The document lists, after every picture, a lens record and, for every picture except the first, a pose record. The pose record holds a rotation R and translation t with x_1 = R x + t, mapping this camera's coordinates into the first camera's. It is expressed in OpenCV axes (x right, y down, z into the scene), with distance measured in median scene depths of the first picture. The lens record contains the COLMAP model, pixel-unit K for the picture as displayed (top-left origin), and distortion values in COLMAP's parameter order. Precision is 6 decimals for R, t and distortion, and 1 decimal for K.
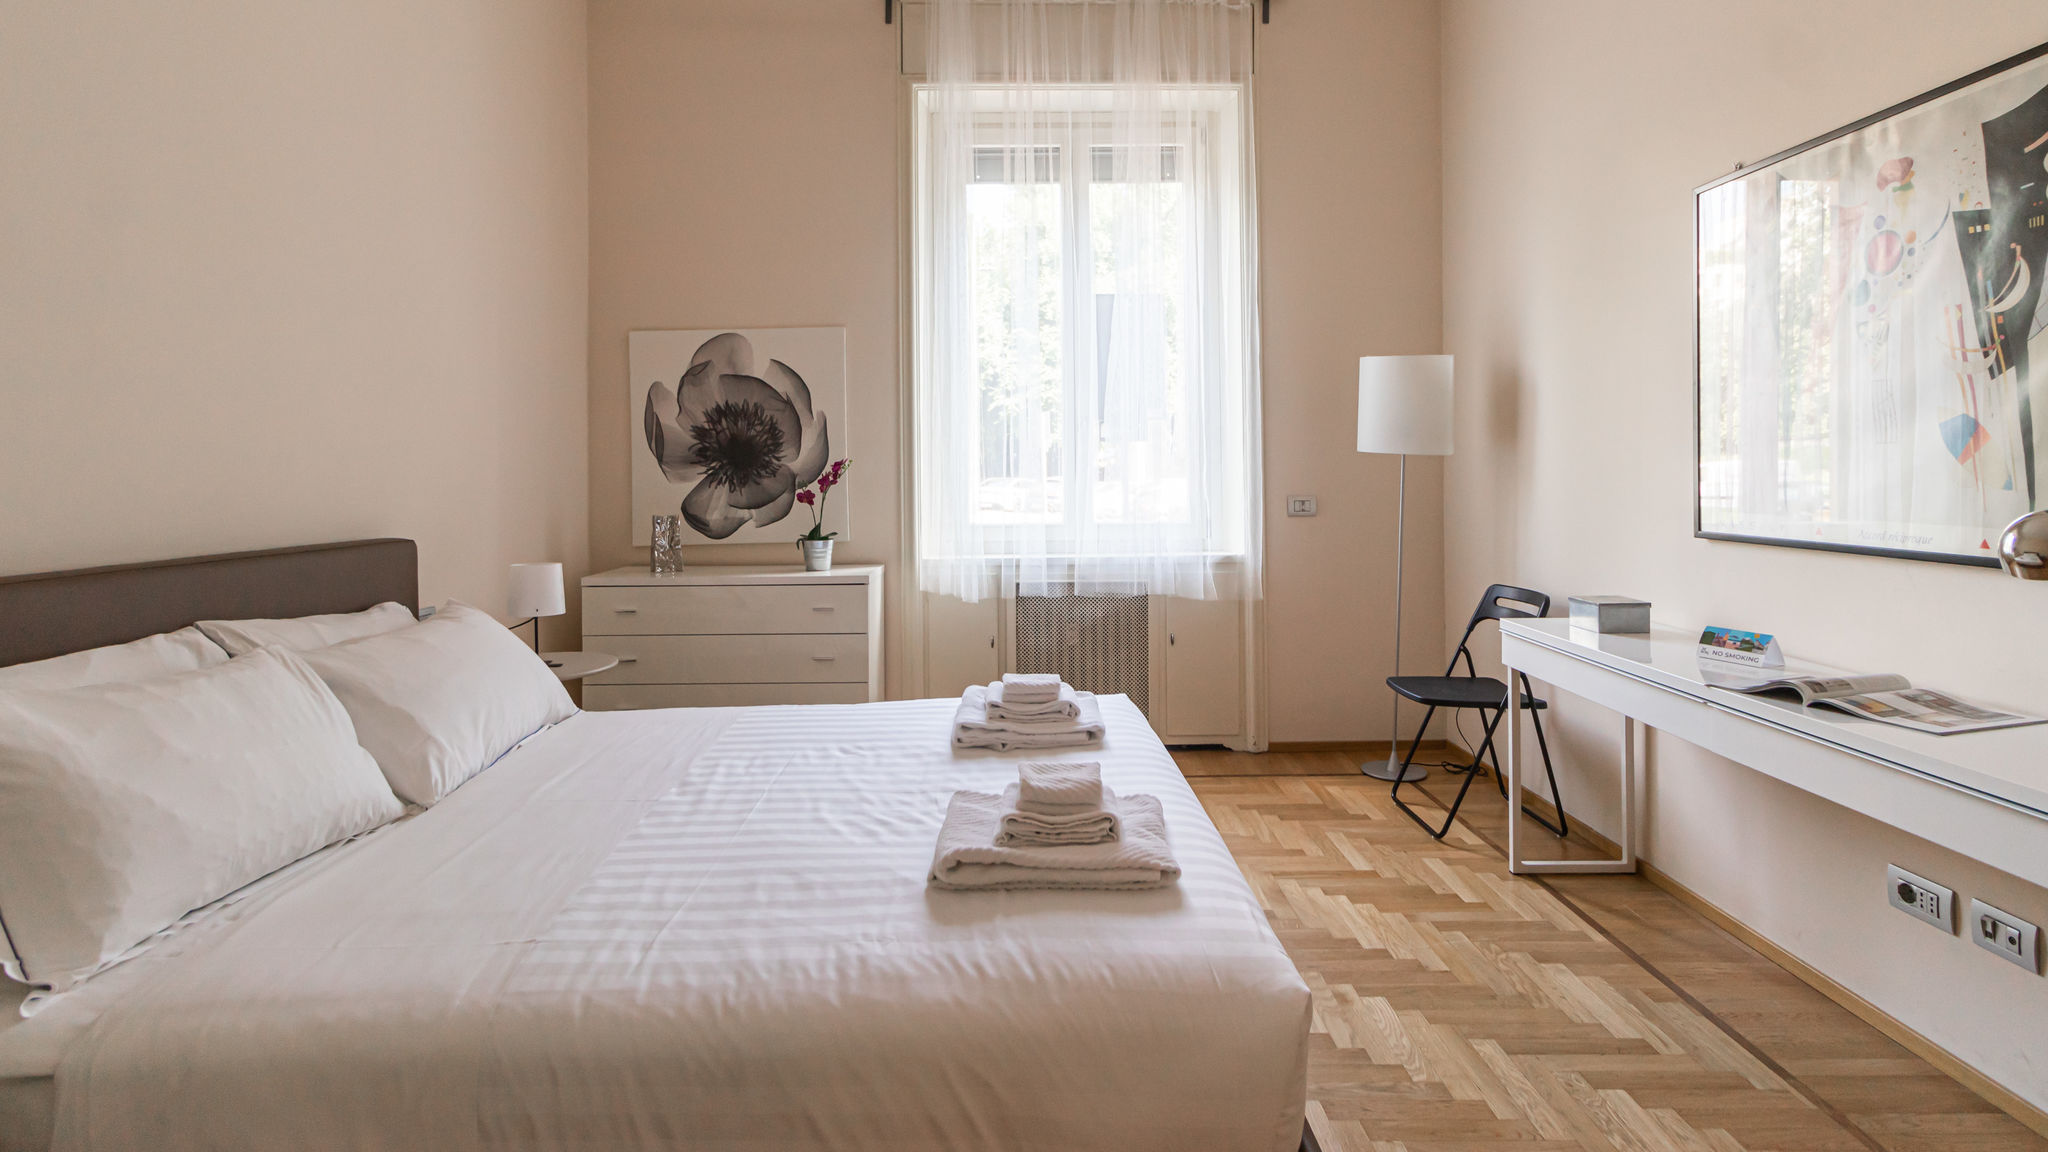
lens RADIAL K [[934.8, 0, 993.7], [0, 934.8, 479.5], [0, 0, 1]] dist [0.004310, -0.000028]
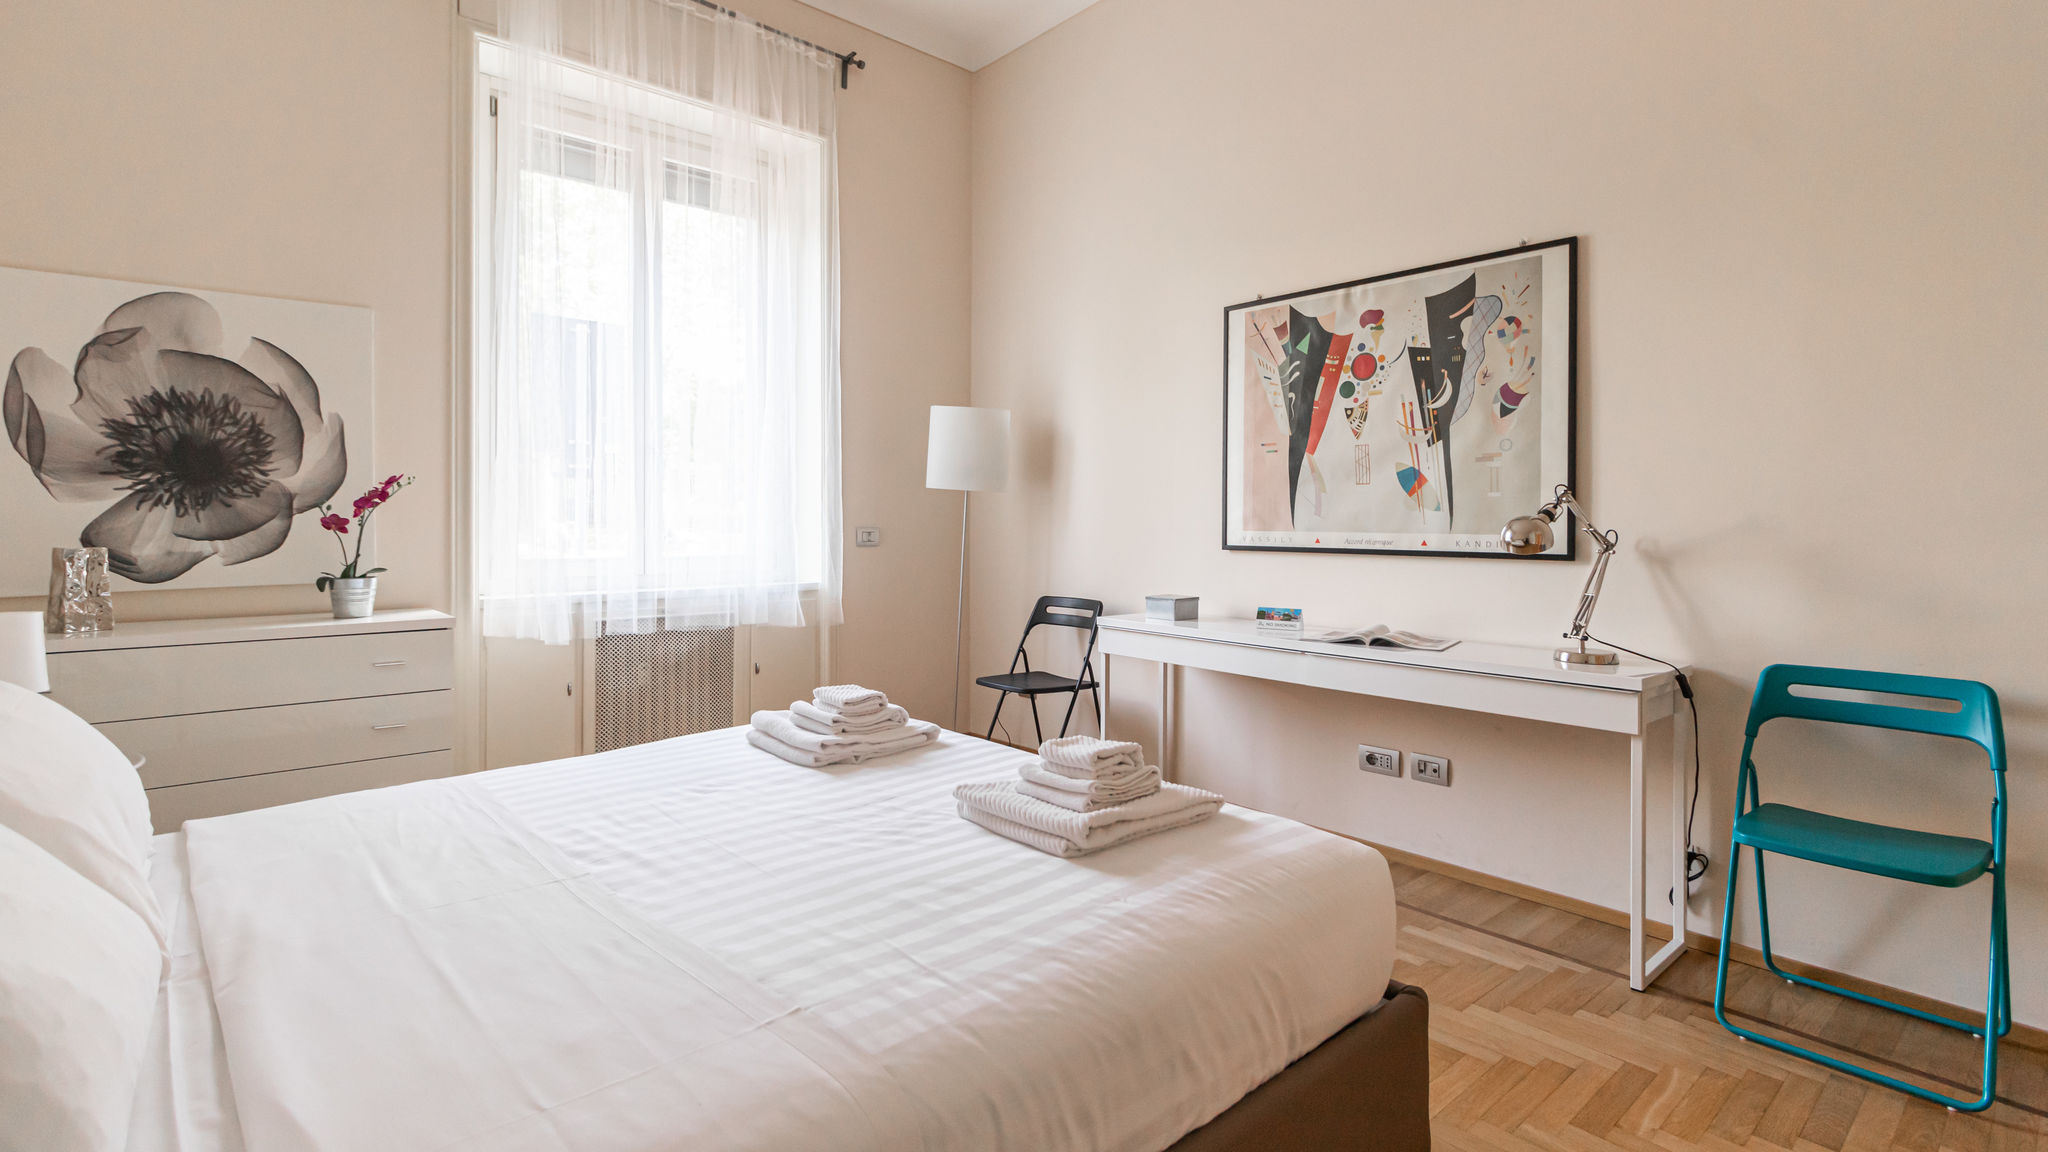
lens RADIAL K [[934.8, 0, 929.7], [0, 934.8, 530.9], [0, 0, 1]] dist [0.004310, -0.000028]
pose [[0.782960, 0.007801, 0.622023, -0.306554], [-0.006873, 0.999969, -0.003890, 0.025692], [-0.622034, -0.001230, 0.782989, 0.096934]]
